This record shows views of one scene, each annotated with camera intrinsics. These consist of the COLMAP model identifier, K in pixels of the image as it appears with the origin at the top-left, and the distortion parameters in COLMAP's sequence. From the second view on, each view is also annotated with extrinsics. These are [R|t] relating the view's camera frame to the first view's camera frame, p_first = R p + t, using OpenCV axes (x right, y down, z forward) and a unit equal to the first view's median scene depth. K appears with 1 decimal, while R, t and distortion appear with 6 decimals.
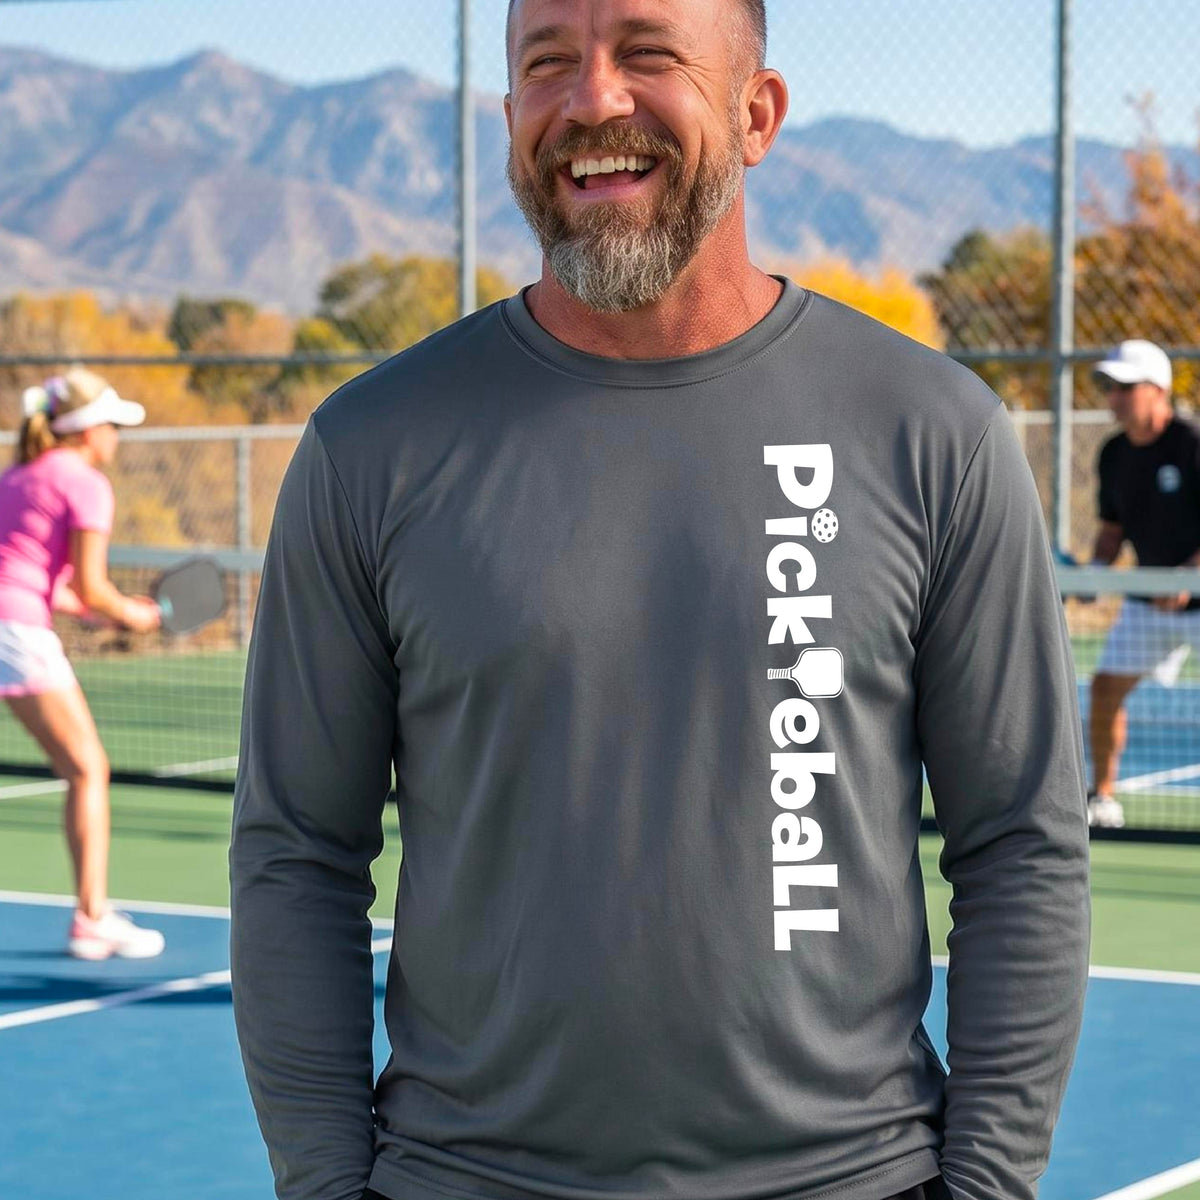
lens RADIAL K [[6180.2, 0, 600.1], [0, 6180.2, 599.8], [0, 0, 1]] dist [-0.161251, 0.000000]
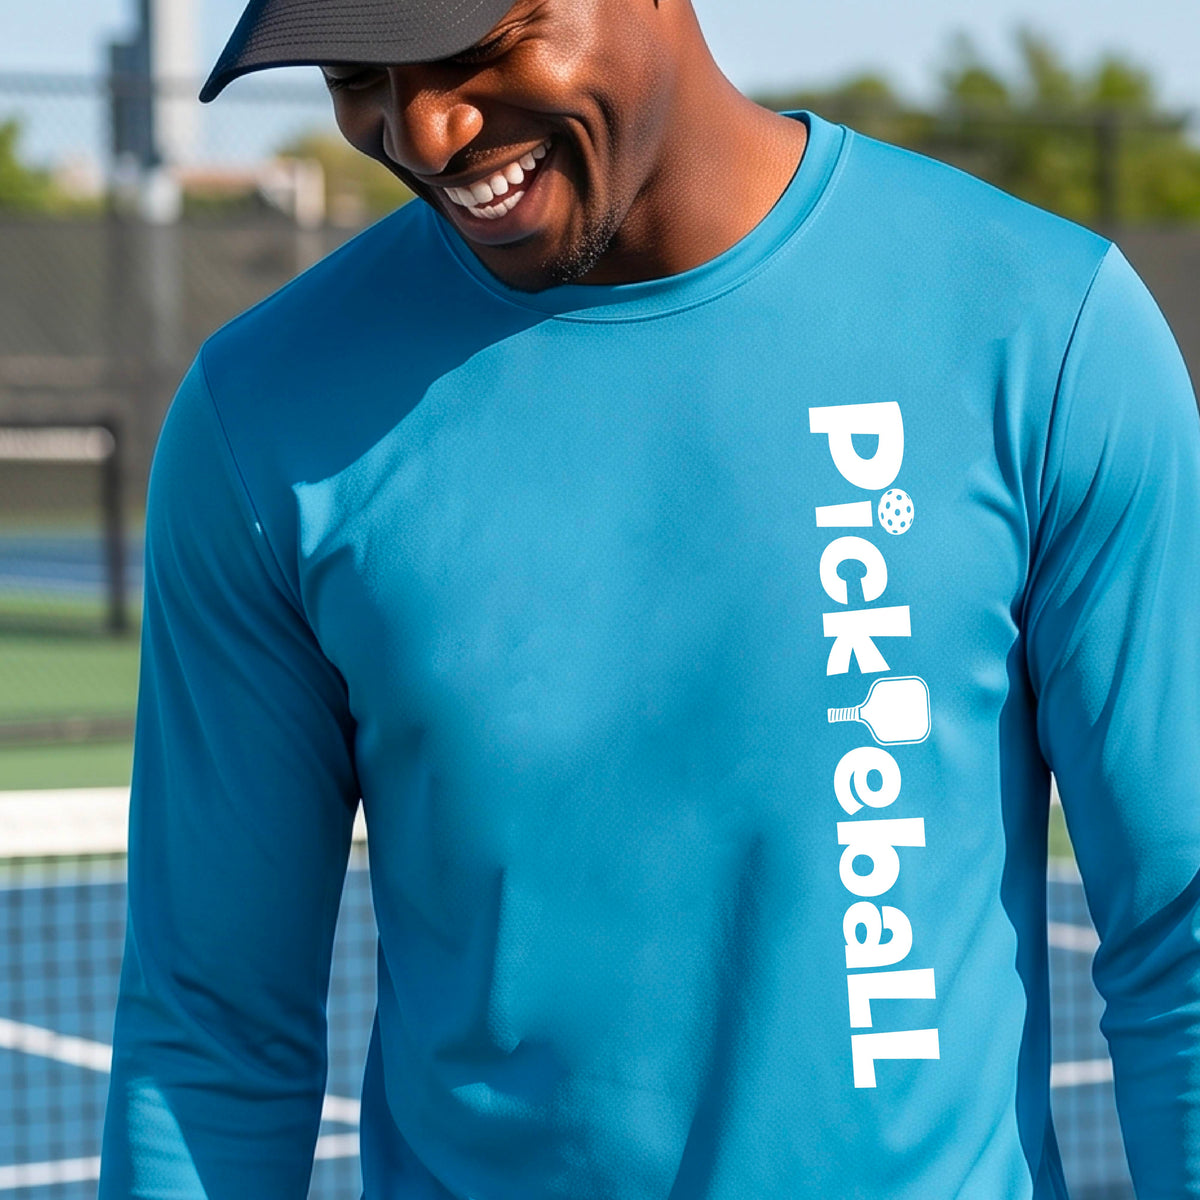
lens RADIAL K [[6180.2, 0, 600.5], [0, 6180.2, 601.3], [0, 0, 1]] dist [-0.161251, 0.000000]
pose [[0.998926, -0.045669, -0.007848, 0.006334], [0.045617, 0.998937, -0.006648, 0.002023], [0.008144, 0.006283, 0.999947, 0.259643]]
